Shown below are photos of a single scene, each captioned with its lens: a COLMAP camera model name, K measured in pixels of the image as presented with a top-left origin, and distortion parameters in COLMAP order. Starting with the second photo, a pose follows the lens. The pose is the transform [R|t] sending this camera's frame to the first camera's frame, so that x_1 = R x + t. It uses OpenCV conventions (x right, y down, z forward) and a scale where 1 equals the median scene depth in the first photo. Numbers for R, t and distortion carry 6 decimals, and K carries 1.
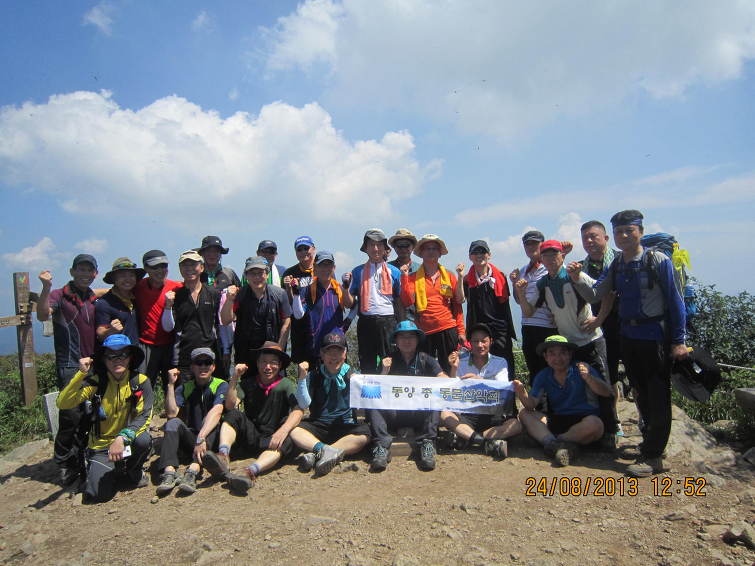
lens RADIAL K [[533.4, 0, 372.5], [0, 533.4, 284.9], [0, 0, 1]] dist [-0.000591, -0.006079]
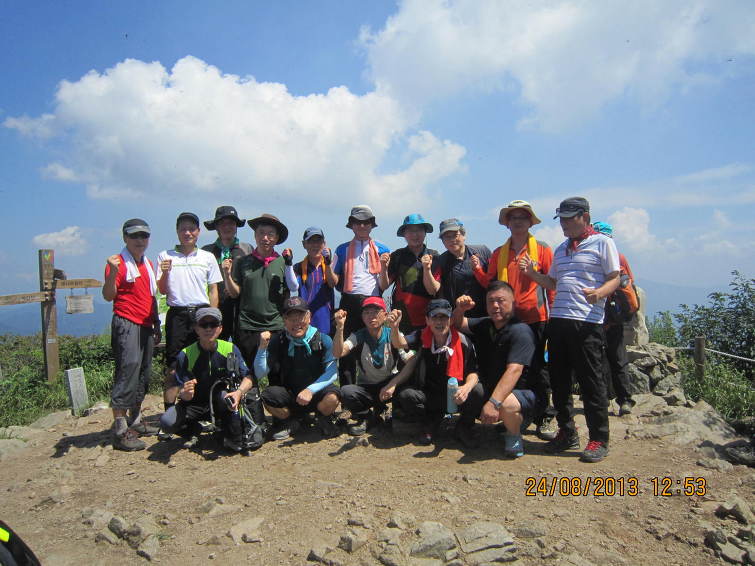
lens RADIAL K [[594.9, 0, 383.1], [0, 594.9, 285.6], [0, 0, 1]] dist [-0.006347, 0.001356]
pose [[0.998571, 0.021124, -0.049093, 0.058798], [-0.021028, 0.999776, 0.002476, 0.044358], [0.049134, -0.001440, 0.998791, -0.152580]]
